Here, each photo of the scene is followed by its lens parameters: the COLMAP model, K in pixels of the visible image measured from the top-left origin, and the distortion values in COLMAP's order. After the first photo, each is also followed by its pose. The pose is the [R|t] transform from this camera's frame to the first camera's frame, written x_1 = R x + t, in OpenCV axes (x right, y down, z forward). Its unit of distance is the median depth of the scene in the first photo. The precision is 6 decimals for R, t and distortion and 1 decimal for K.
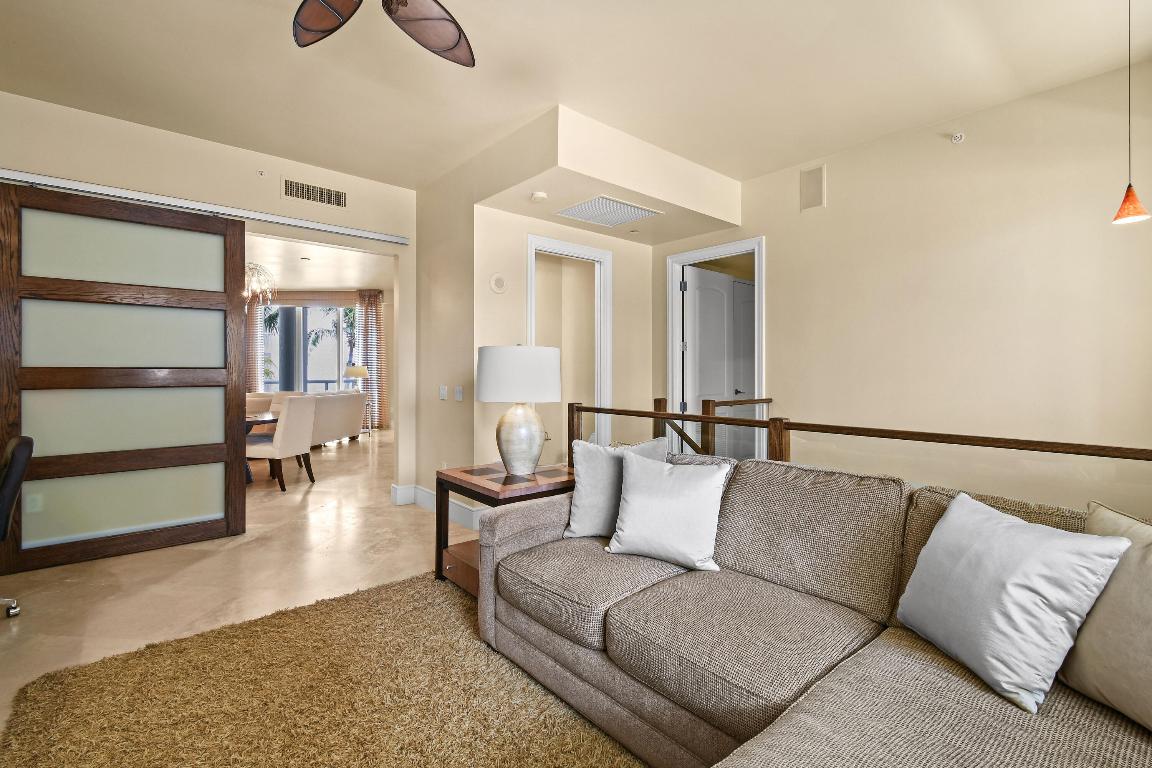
lens RADIAL K [[516.2, 0, 576.5], [0, 516.2, 374.2], [0, 0, 1]] dist [0.001771, -0.000025]
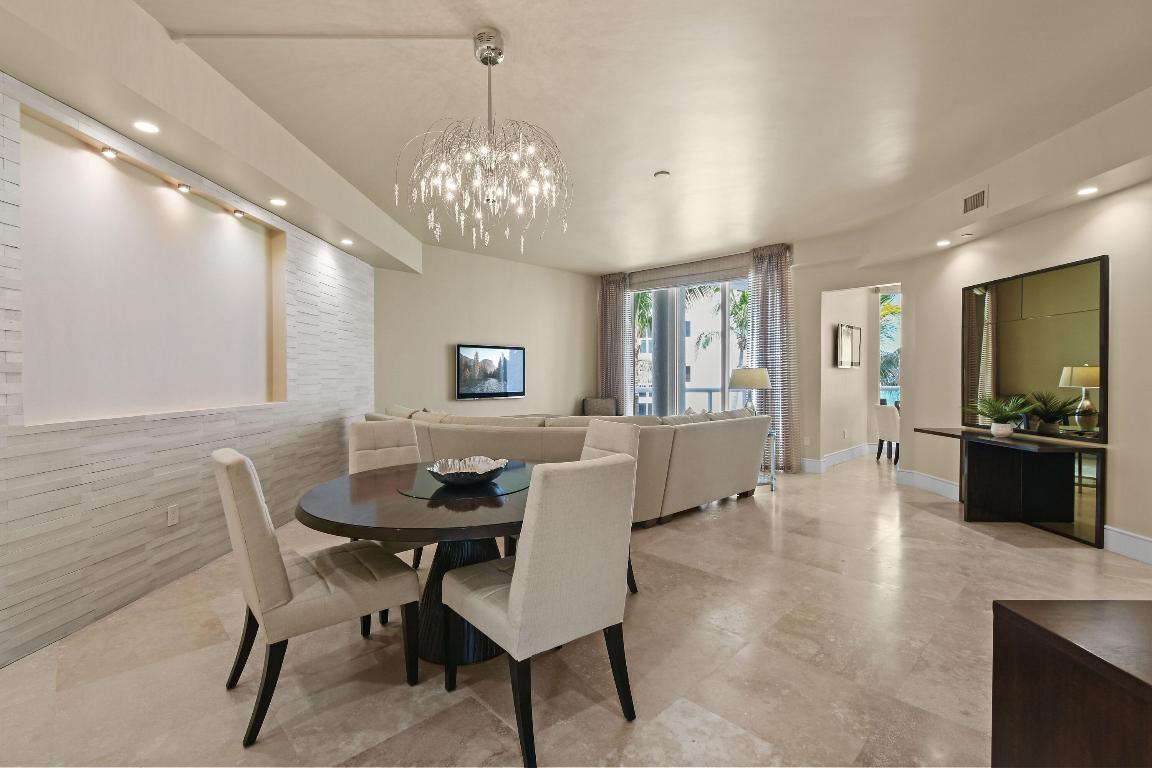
lens RADIAL K [[516.2, 0, 576.5], [0, 516.2, 374.2], [0, 0, 1]] dist [0.001771, -0.000025]
pose [[0.751172, -0.003984, -0.660094, -0.164867], [-0.001265, 0.999971, -0.007474, -0.003606], [0.660105, 0.006449, 0.751145, 0.378155]]
